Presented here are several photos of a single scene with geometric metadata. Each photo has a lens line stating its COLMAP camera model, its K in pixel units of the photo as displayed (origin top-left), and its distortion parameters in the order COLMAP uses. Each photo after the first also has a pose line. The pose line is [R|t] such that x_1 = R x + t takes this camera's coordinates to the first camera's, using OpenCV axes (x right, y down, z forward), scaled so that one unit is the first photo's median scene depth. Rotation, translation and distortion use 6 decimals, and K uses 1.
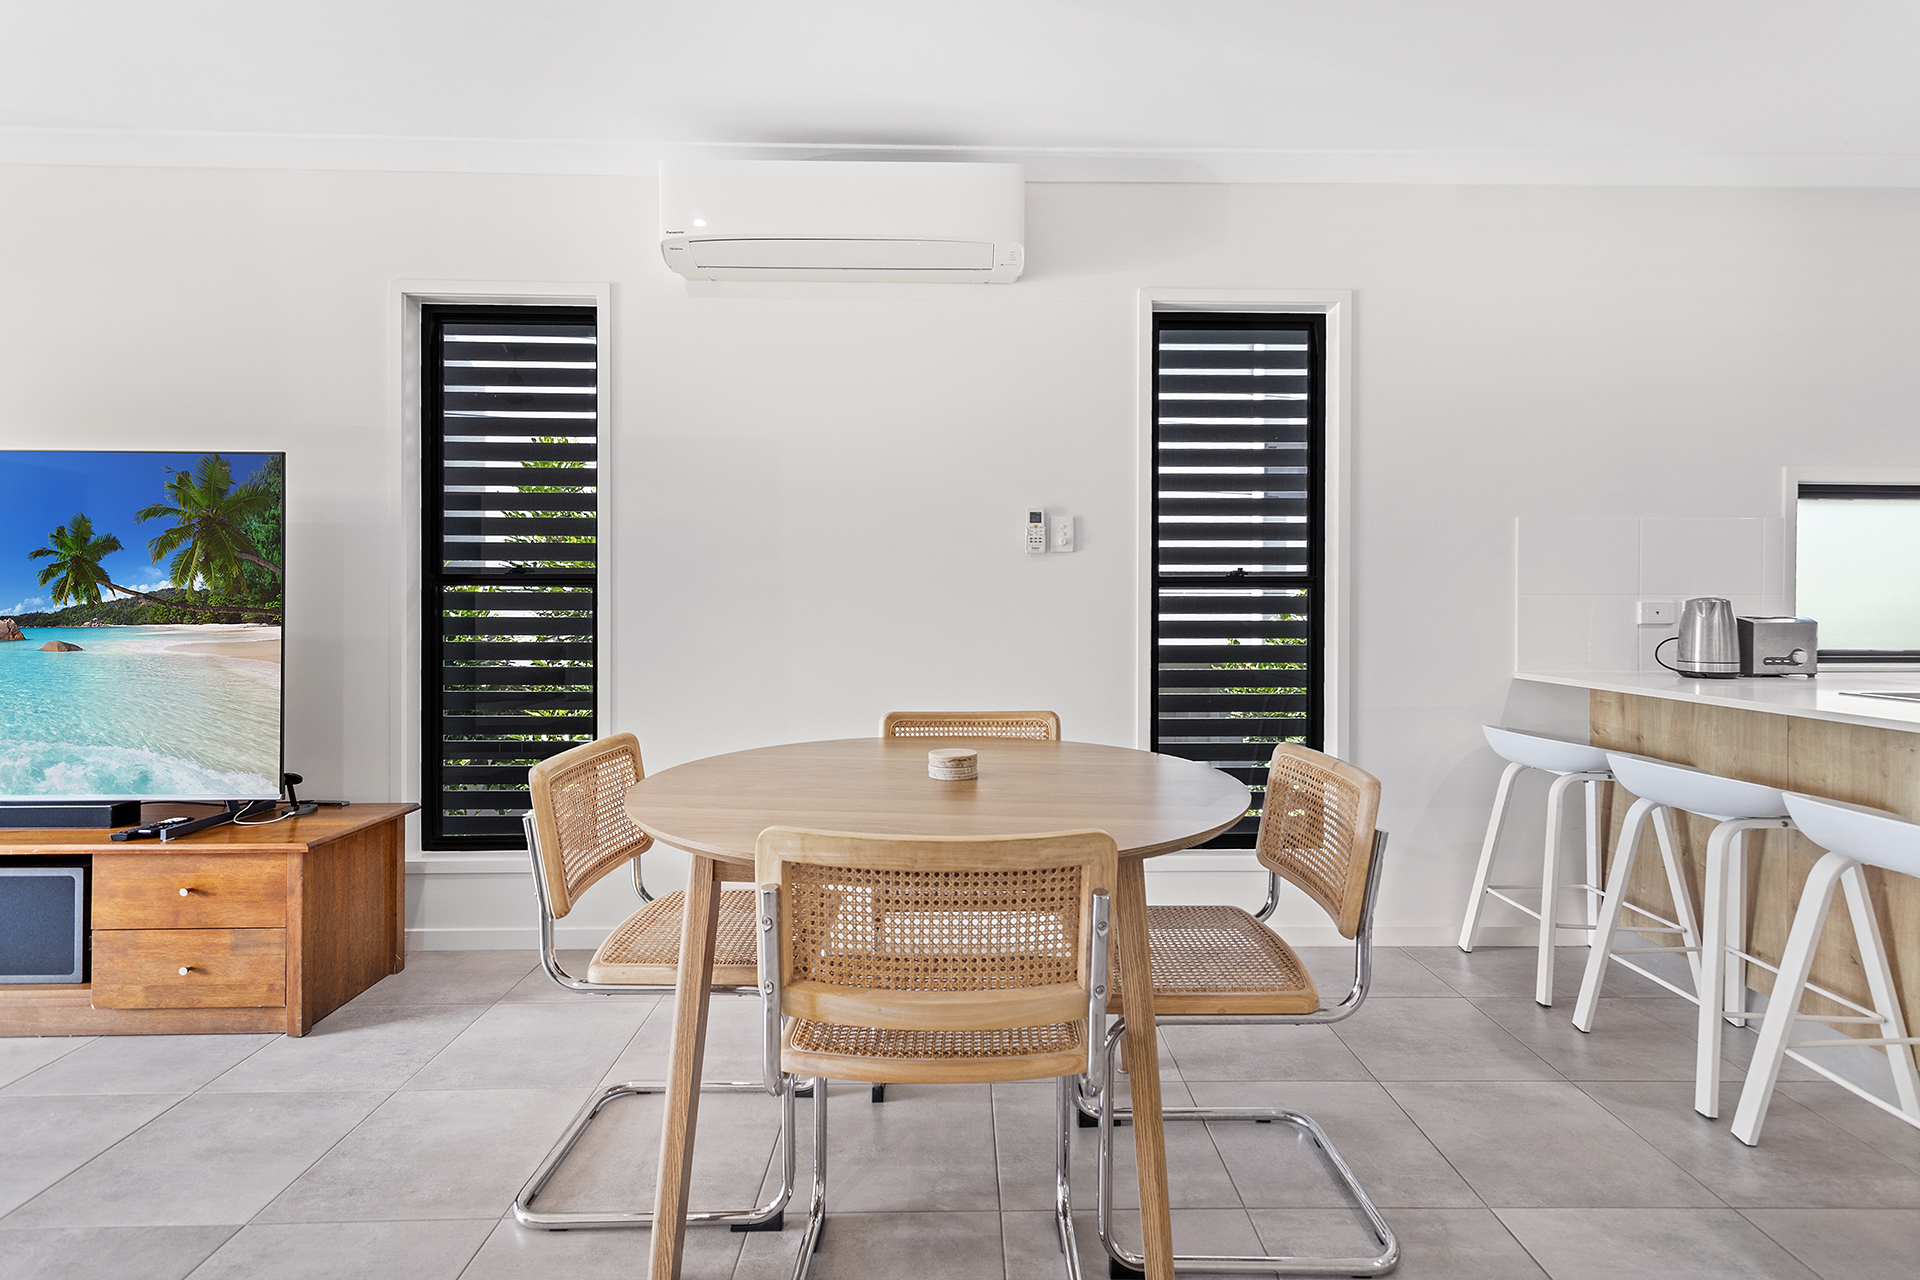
lens RADIAL K [[944.3, 0, 968.6], [0, 944.3, 604.6], [0, 0, 1]] dist [0.016329, 0.000375]
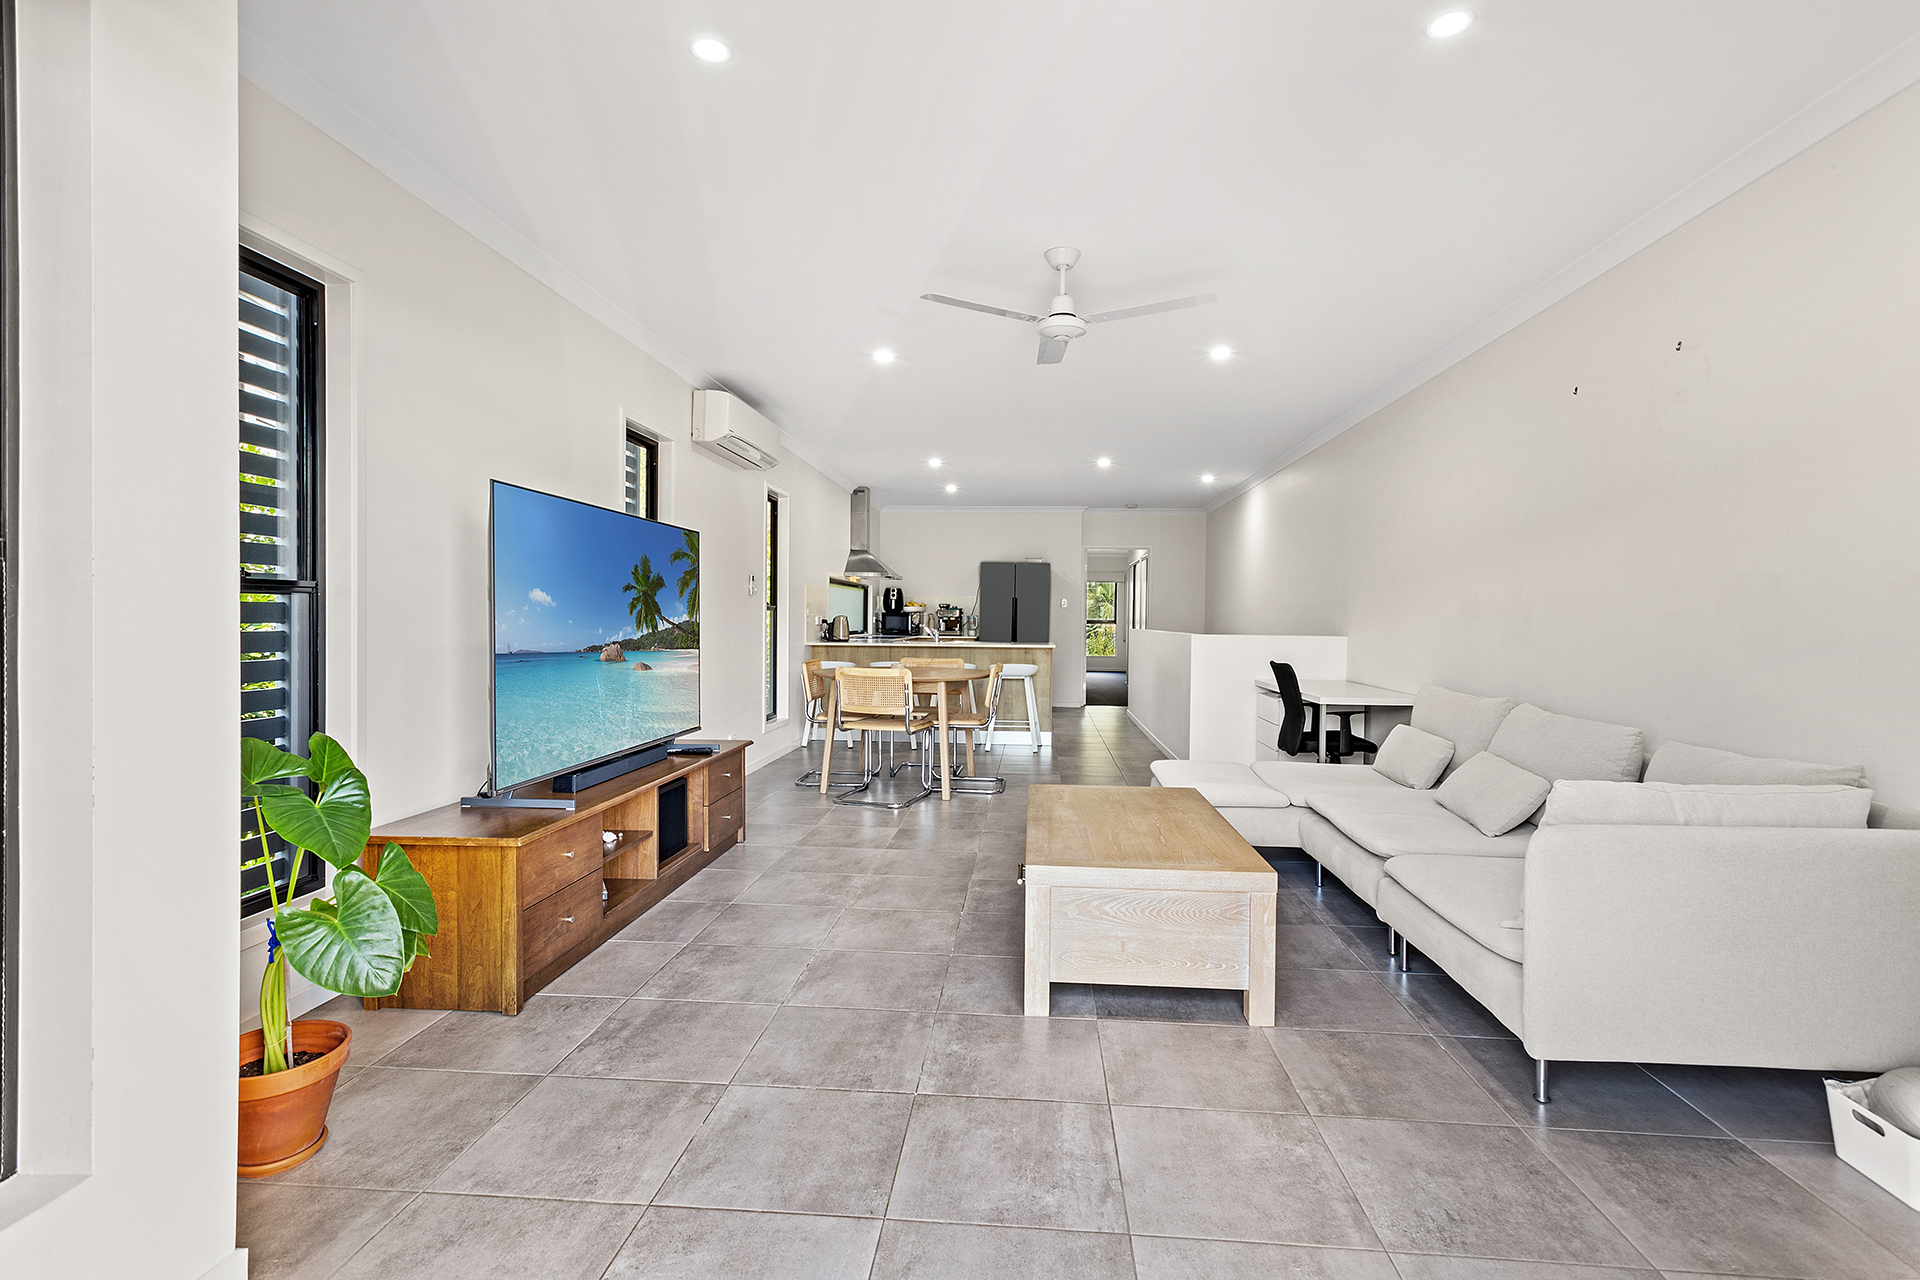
lens RADIAL K [[944.3, 0, 957.0], [0, 944.3, 635.0], [0, 0, 1]] dist [0.016329, 0.000375]
pose [[0.100323, -0.026280, 0.994608, -2.747725], [0.000111, 0.999651, 0.026402, -0.039744], [-0.994955, -0.002538, 0.100291, 0.356378]]
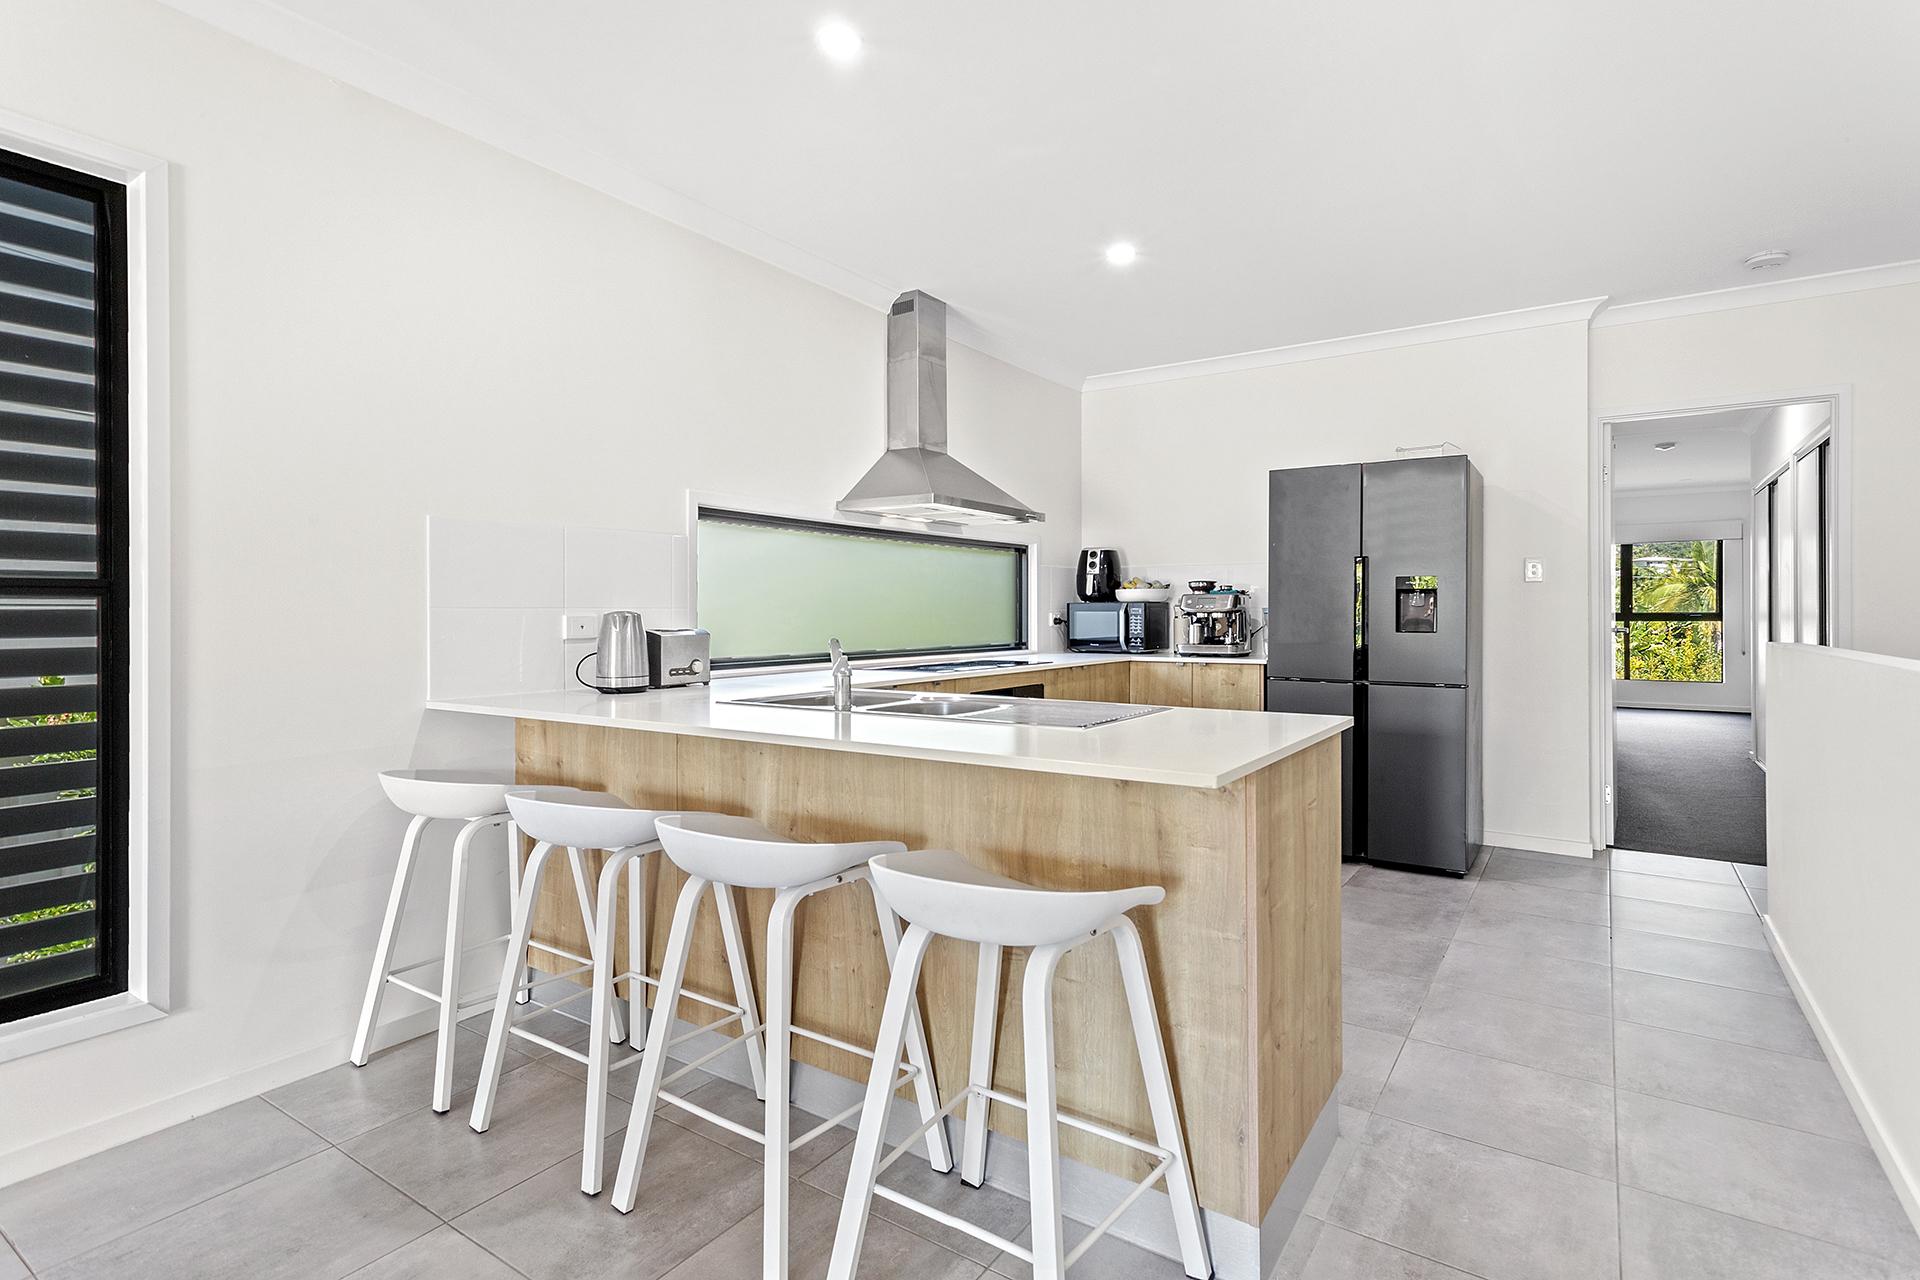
lens RADIAL K [[944.3, 0, 977.7], [0, 944.3, 603.6], [0, 0, 1]] dist [0.016329, 0.000375]
pose [[0.568560, 0.005140, 0.822626, 0.162240], [0.010422, 0.999855, -0.013450, 0.001620], [-0.822576, 0.016221, 0.568424, 0.128868]]
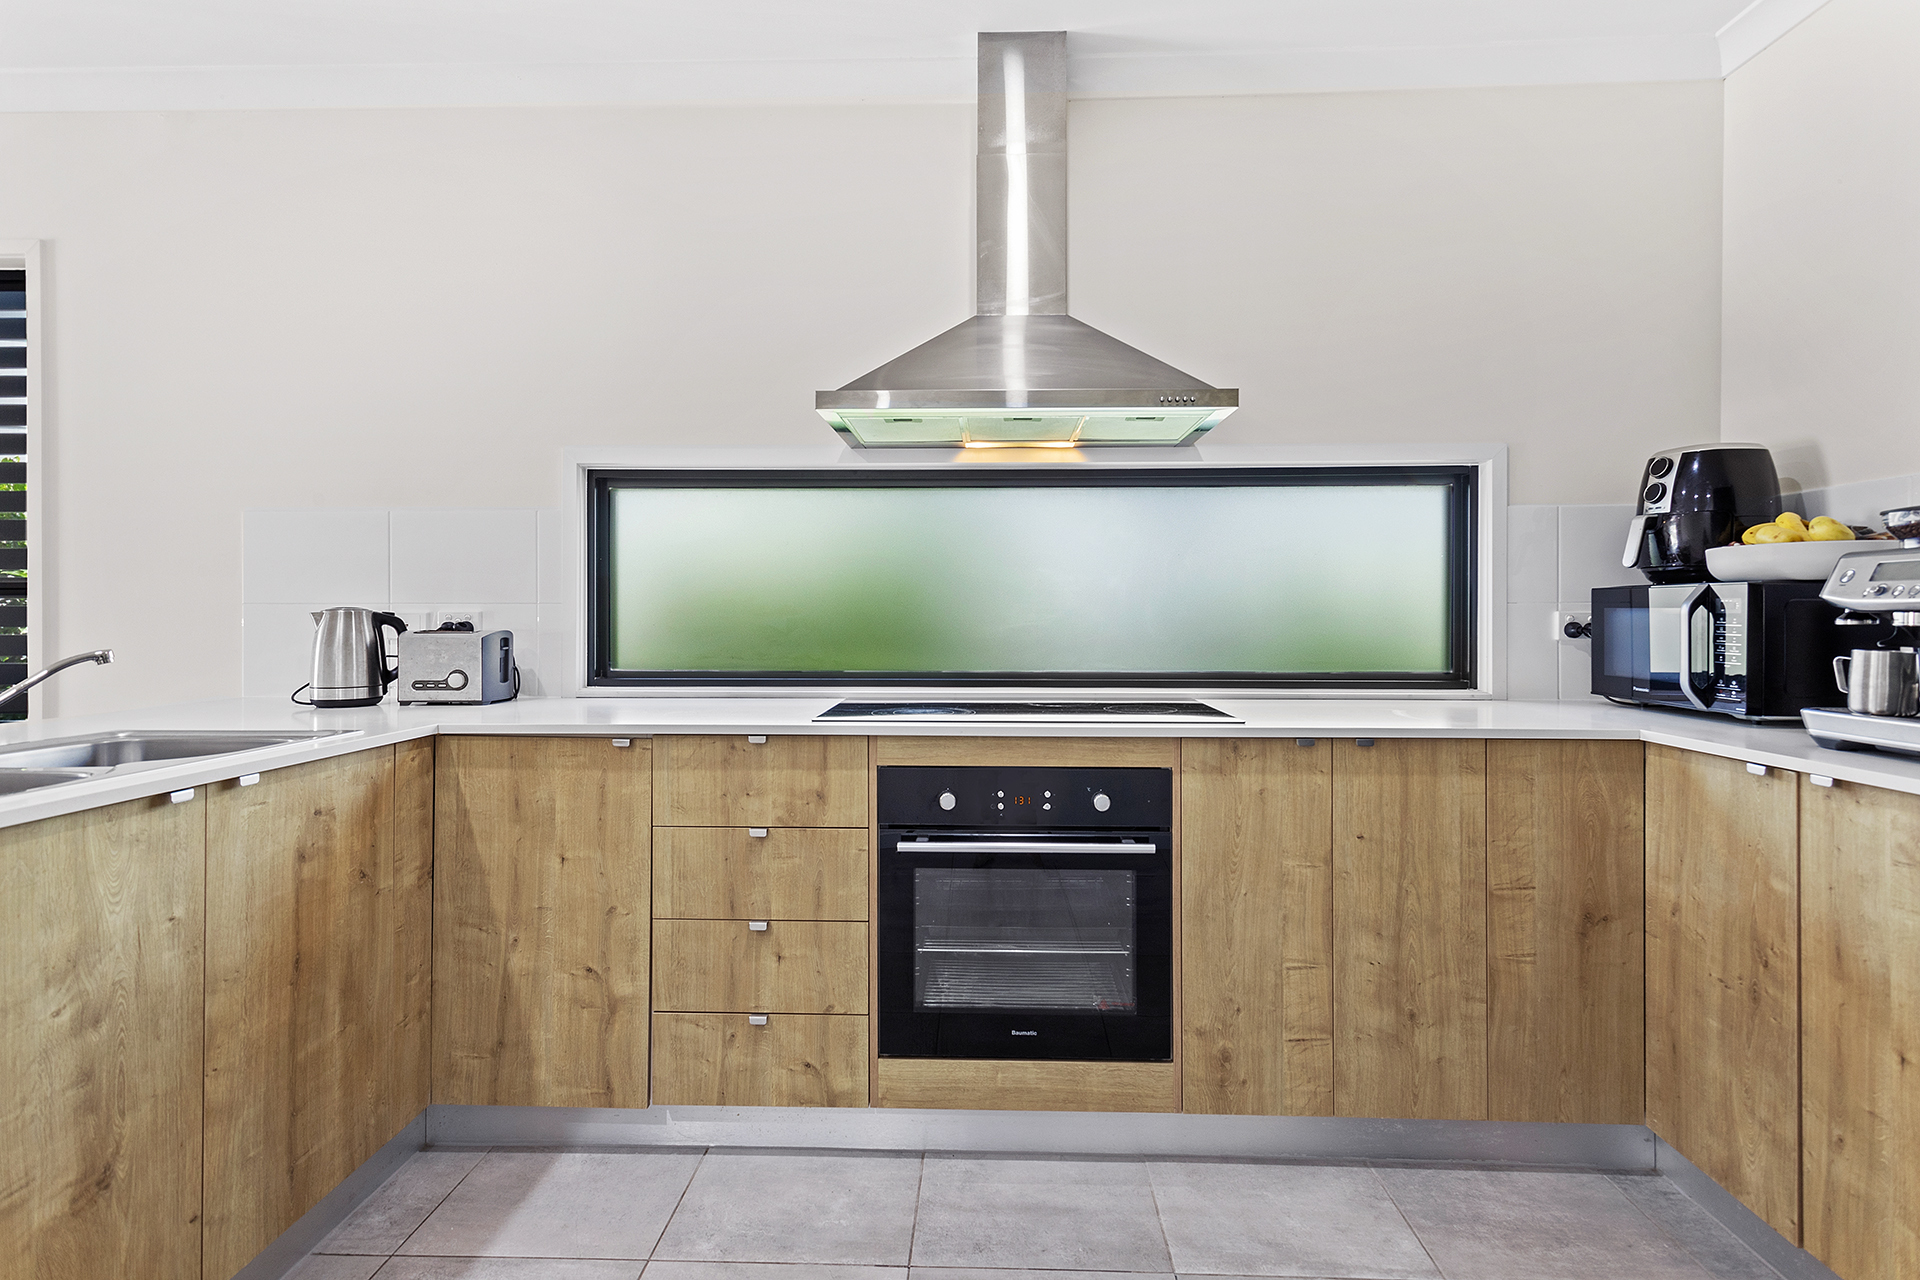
lens RADIAL K [[944.3, 0, 961.4], [0, 944.3, 621.3], [0, 0, 1]] dist [0.016329, 0.000375]
pose [[0.998622, 0.000224, -0.052474, 1.202225], [0.000132, 0.999977, 0.006791, -0.000119], [0.052474, -0.006789, 0.998599, 0.206549]]
